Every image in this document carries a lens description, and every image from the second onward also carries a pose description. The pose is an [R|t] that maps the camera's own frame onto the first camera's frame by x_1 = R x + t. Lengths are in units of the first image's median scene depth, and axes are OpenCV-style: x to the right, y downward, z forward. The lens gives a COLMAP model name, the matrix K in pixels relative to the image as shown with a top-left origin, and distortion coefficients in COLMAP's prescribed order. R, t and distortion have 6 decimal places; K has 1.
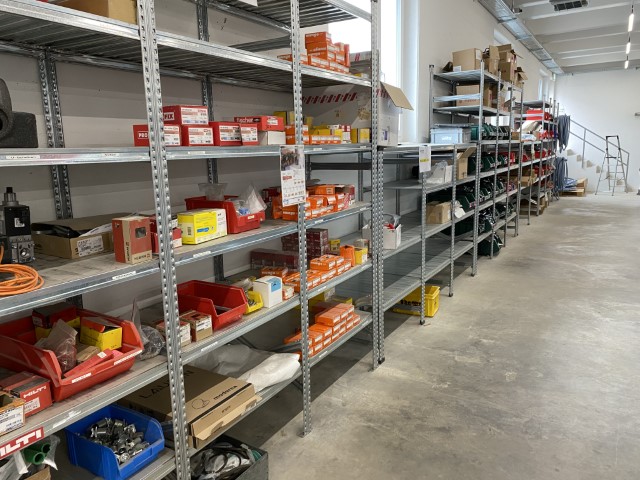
lens RADIAL K [[486.6, 0, 318.3], [0, 486.6, 240.7], [0, 0, 1]] dist [0.028255, -0.030478]
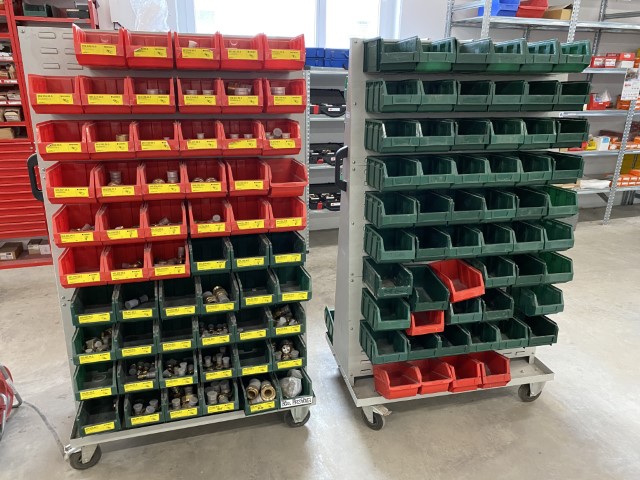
lens RADIAL K [[486.6, 0, 320.0], [0, 486.6, 242.0], [0, 0, 1]] dist [0.028255, -0.030478]
pose [[0.740990, 0.270913, -0.614443, 0.047763], [-0.160509, 0.959940, 0.229680, 0.026515], [0.652052, -0.071567, 0.754789, -0.160709]]
